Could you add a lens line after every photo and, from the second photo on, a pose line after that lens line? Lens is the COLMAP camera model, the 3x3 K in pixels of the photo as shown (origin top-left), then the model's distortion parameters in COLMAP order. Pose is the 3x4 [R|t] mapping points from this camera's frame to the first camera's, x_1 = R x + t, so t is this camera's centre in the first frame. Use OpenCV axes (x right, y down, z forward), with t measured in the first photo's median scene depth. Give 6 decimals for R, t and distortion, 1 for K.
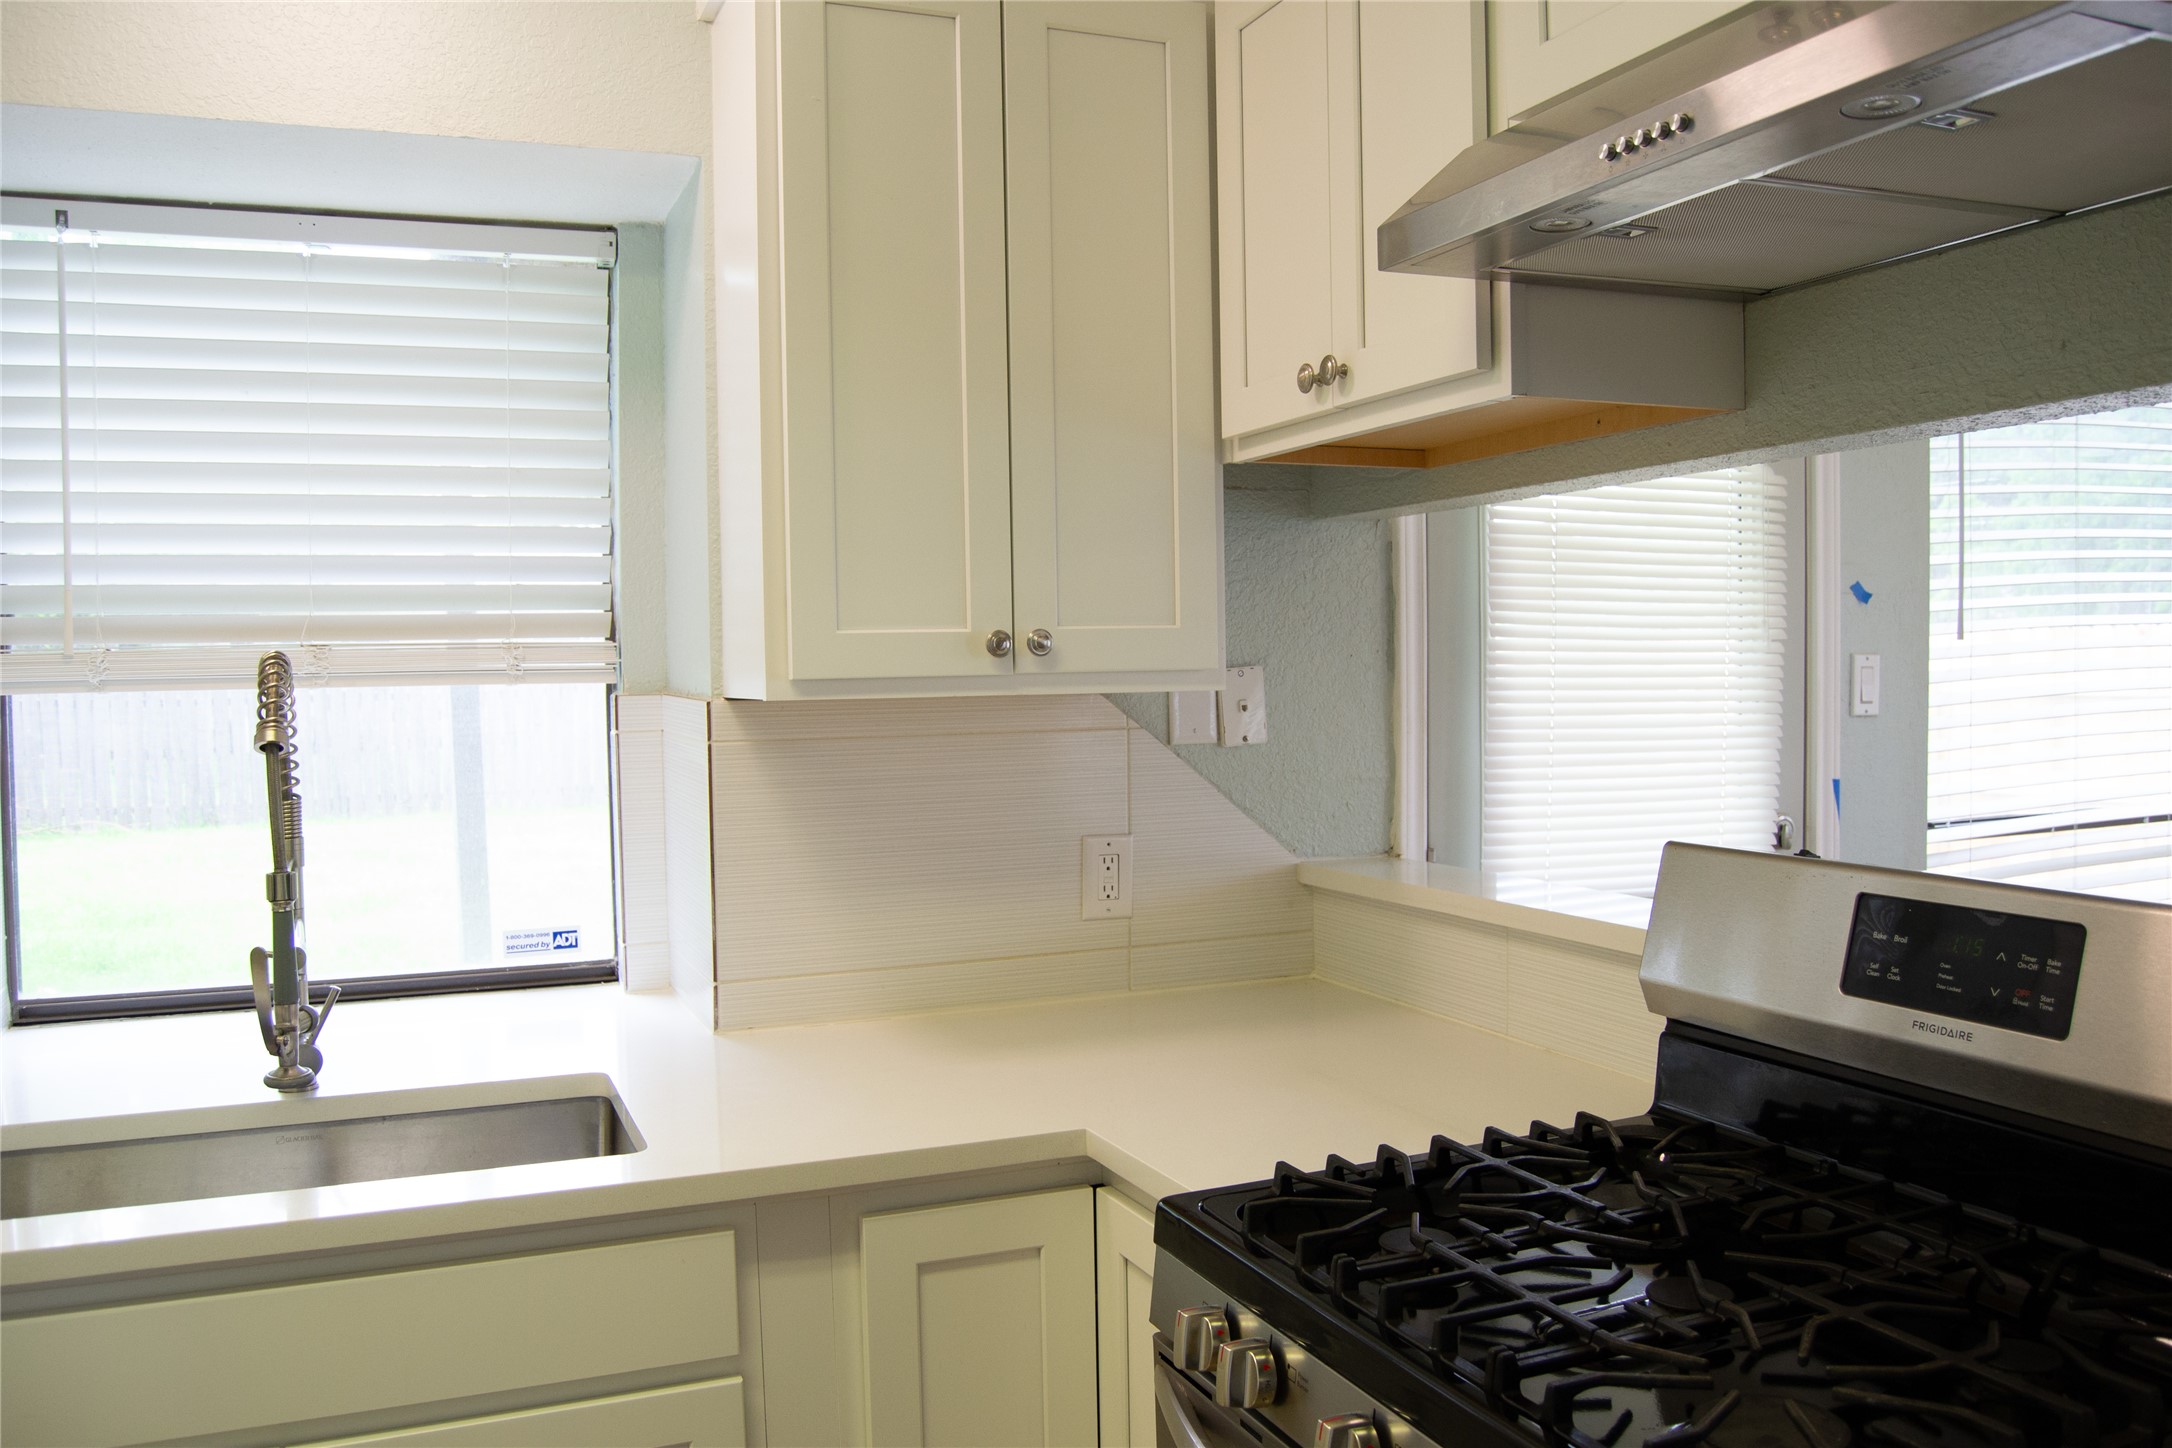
lens RADIAL K [[1738.6, 0, 1084.4], [0, 1738.6, 722.4], [0, 0, 1]] dist [-0.084770, 0.026180]
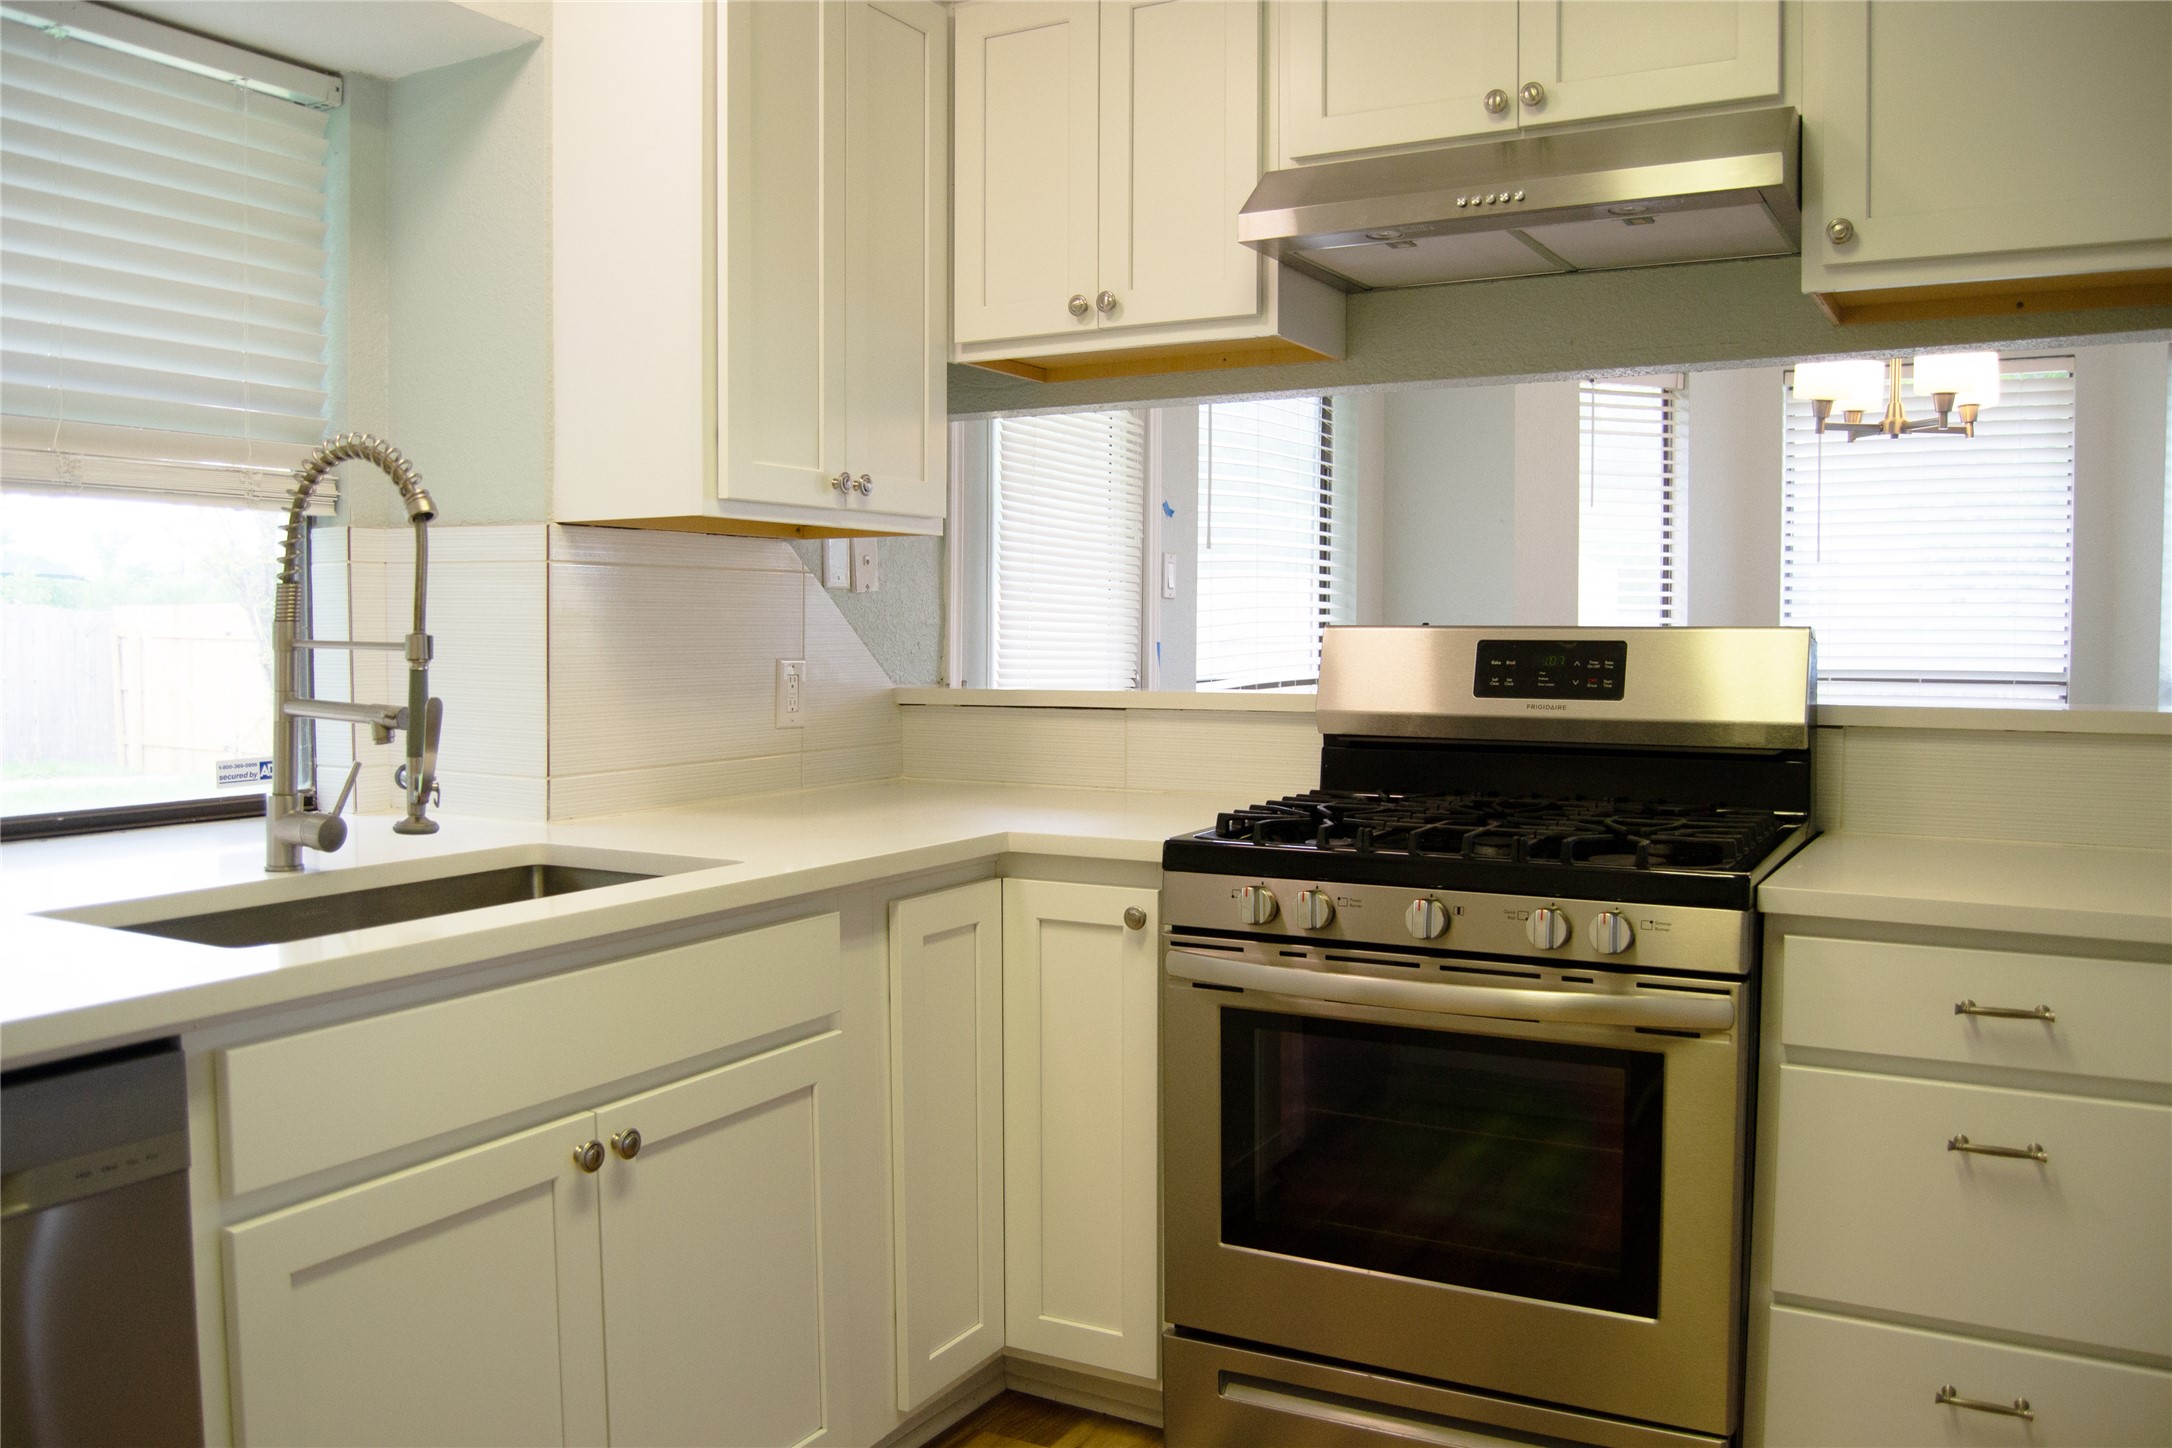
lens RADIAL K [[1738.6, 0, 1094.9], [0, 1738.6, 727.6], [0, 0, 1]] dist [-0.084770, 0.026180]
pose [[0.780210, -0.016951, 0.625288, -0.692996], [0.008326, 0.999826, 0.016715, 0.112310], [-0.625463, -0.007835, 0.780215, -0.098922]]
